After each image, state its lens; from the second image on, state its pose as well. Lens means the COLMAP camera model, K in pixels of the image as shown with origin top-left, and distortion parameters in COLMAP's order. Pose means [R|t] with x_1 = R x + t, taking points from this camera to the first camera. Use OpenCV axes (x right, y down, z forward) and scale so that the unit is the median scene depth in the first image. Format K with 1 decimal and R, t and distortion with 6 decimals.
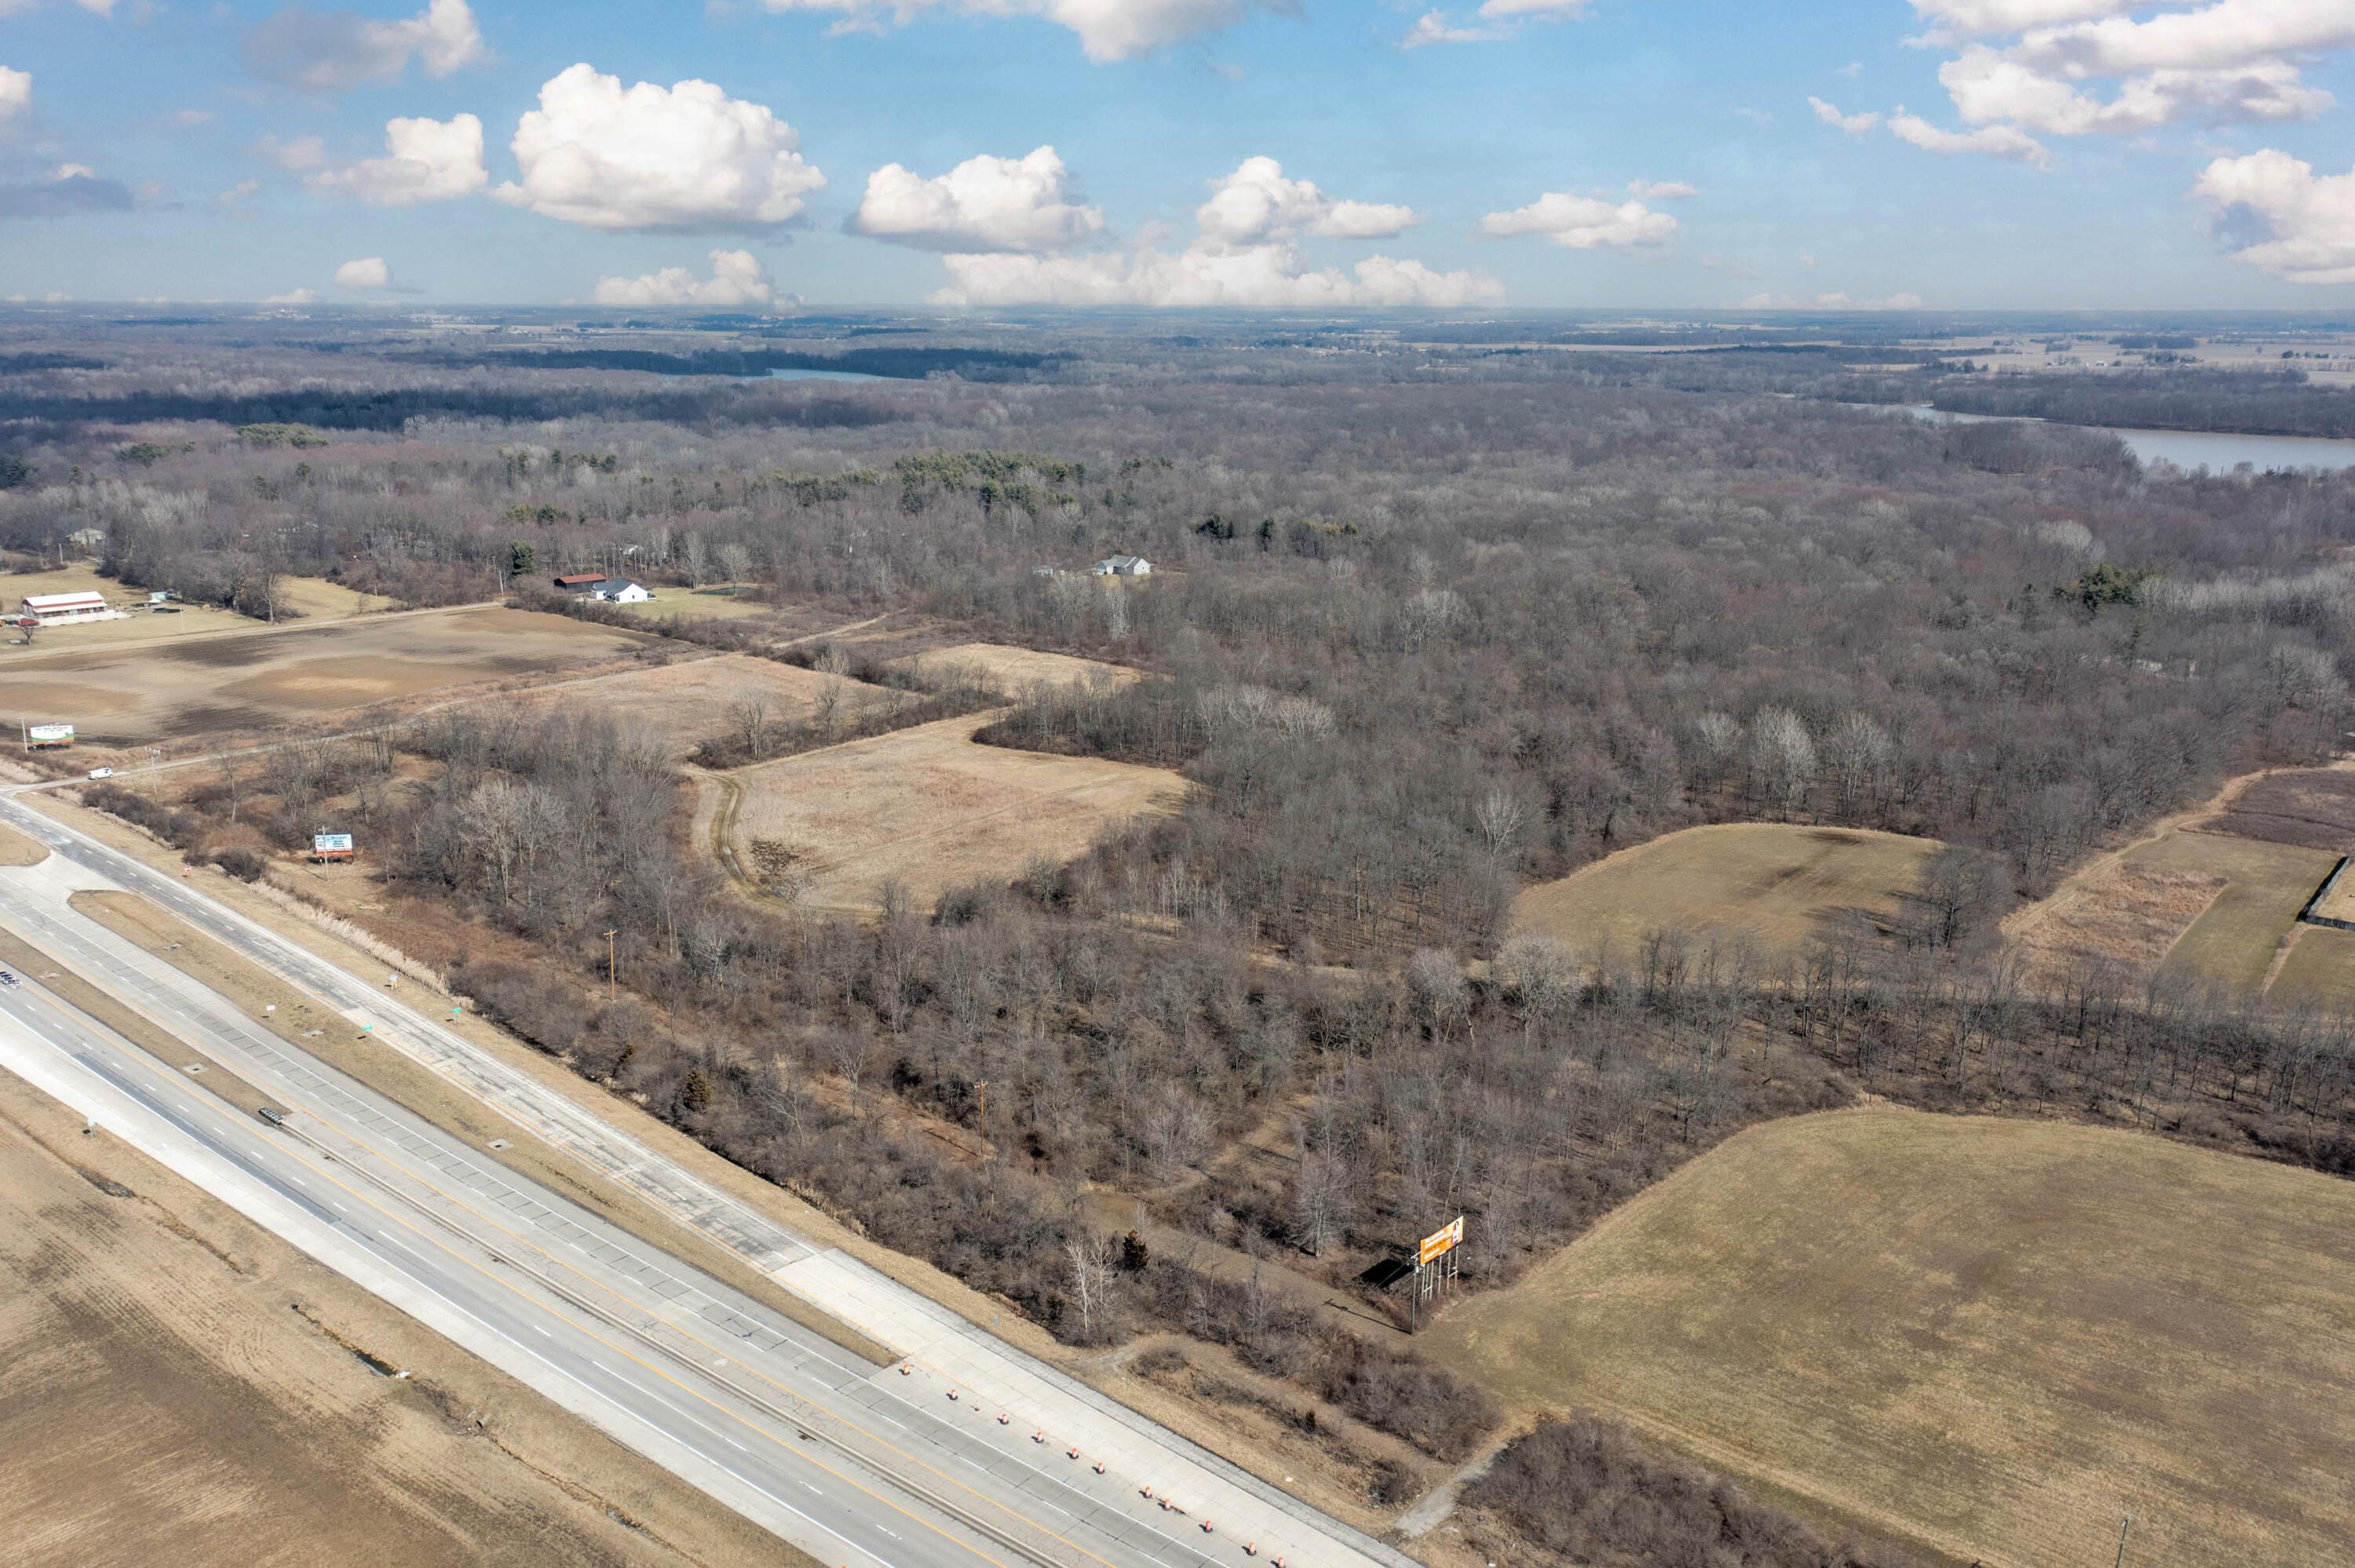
lens RADIAL K [[1806.7, 0, 1139.2], [0, 1806.7, 795.2], [0, 0, 1]] dist [-0.002537, 0.003846]
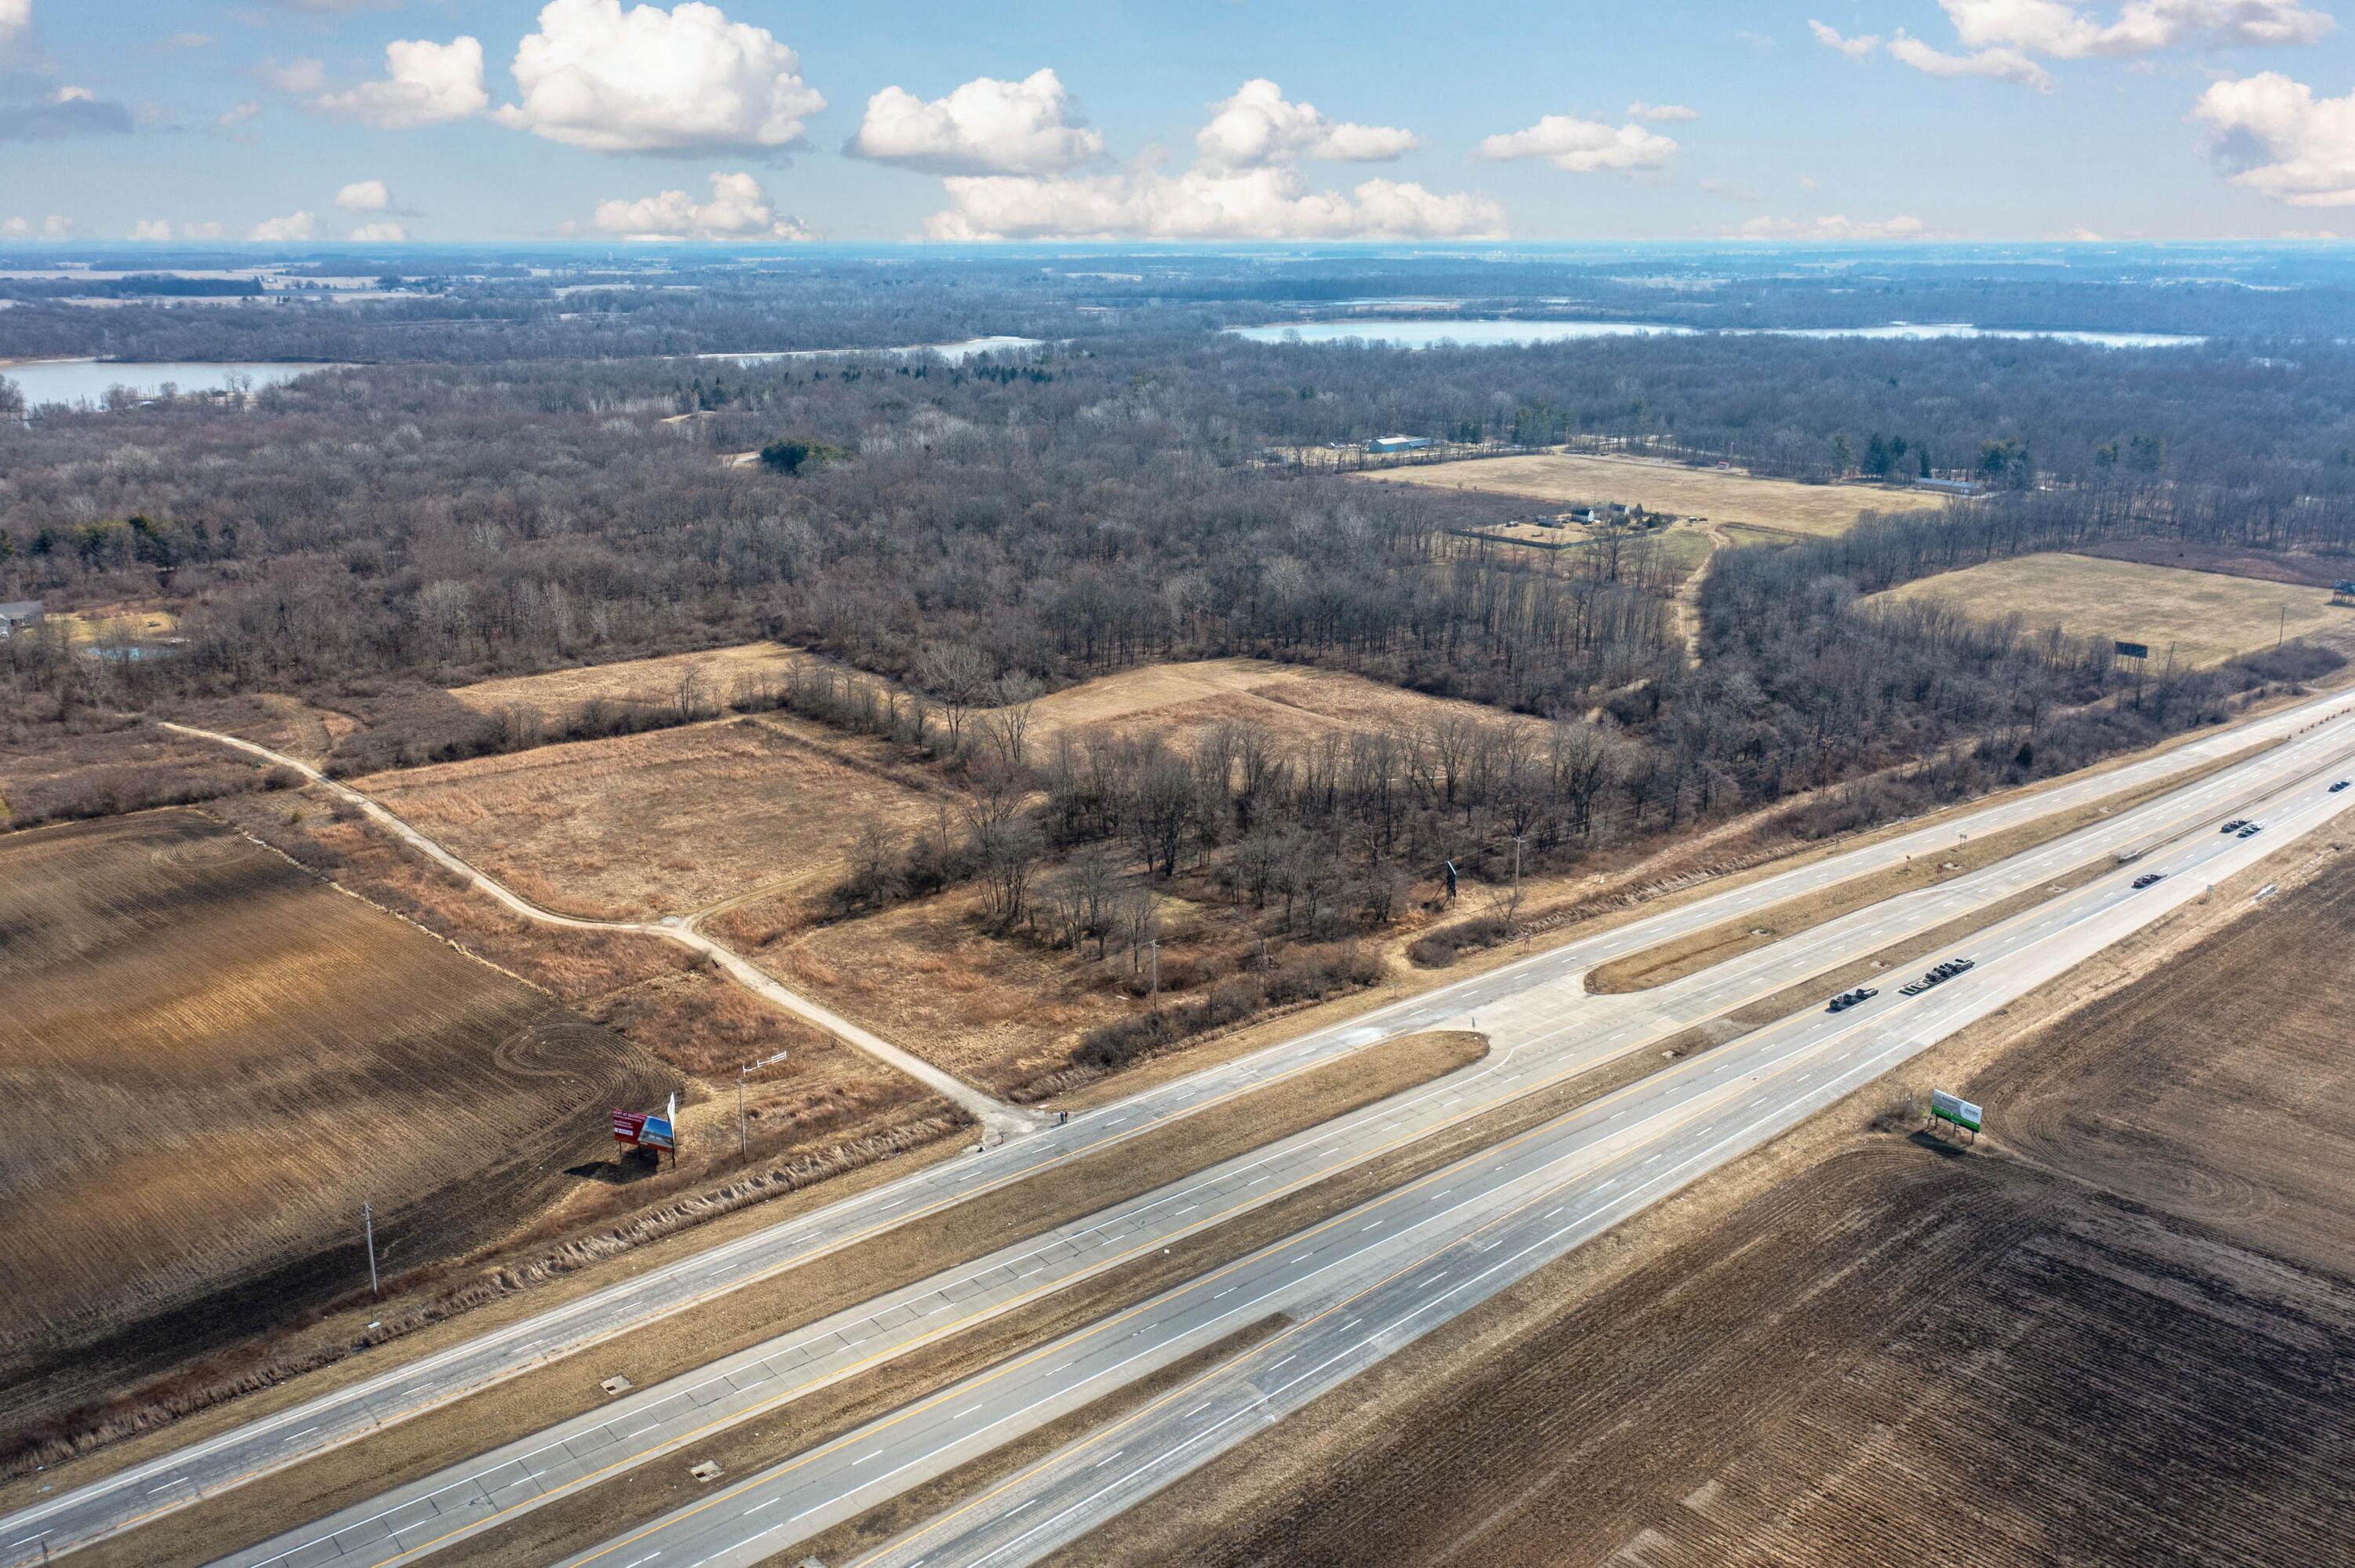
lens RADIAL K [[1806.7, 0, 1139.2], [0, 1806.7, 795.2], [0, 0, 1]] dist [-0.002537, 0.003846]
pose [[0.188936, -0.294509, 0.936786, -1.689558], [0.260861, 0.934745, 0.241256, -0.334986], [-0.946707, 0.198789, 0.253432, 1.245520]]
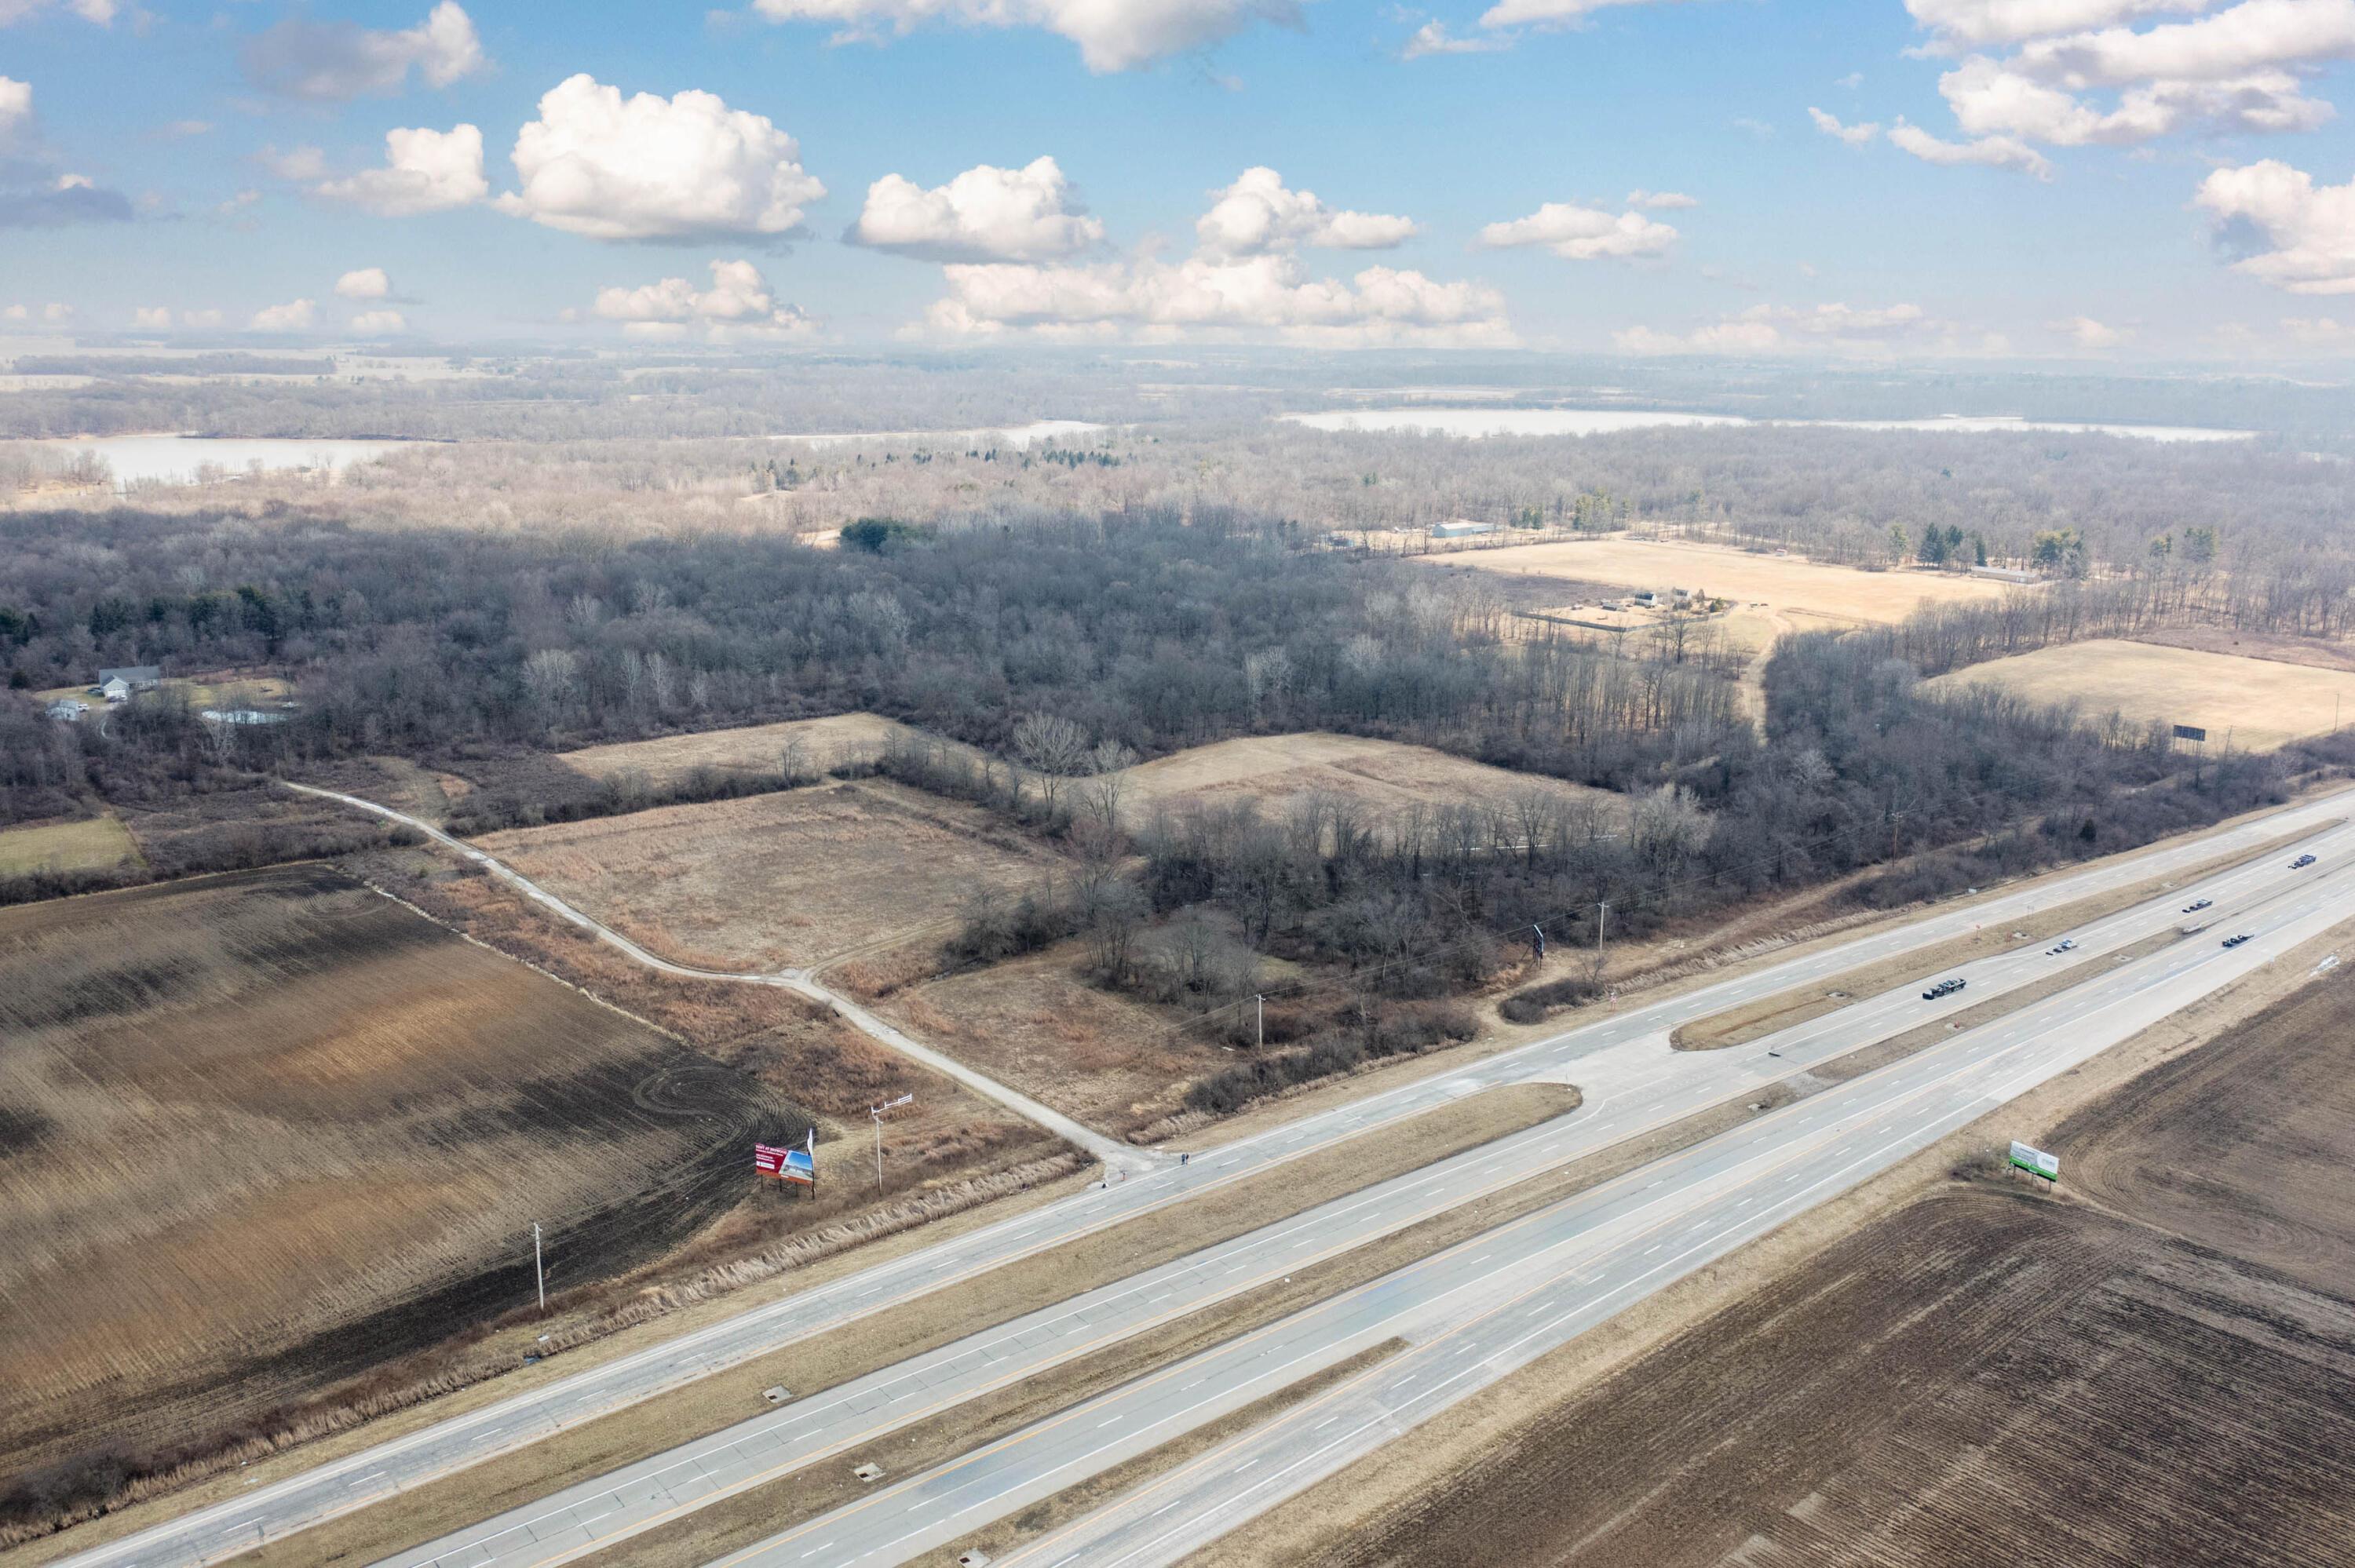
lens RADIAL K [[1807.8, 0, 1177.5], [0, 1807.8, 784.0], [0, 0, 1]] dist [0.005501, 0.000964]
pose [[0.197714, -0.244076, 0.949387, -1.748354], [0.252341, 0.948539, 0.191307, -0.344232], [-0.947224, 0.201746, 0.249130, 1.265682]]
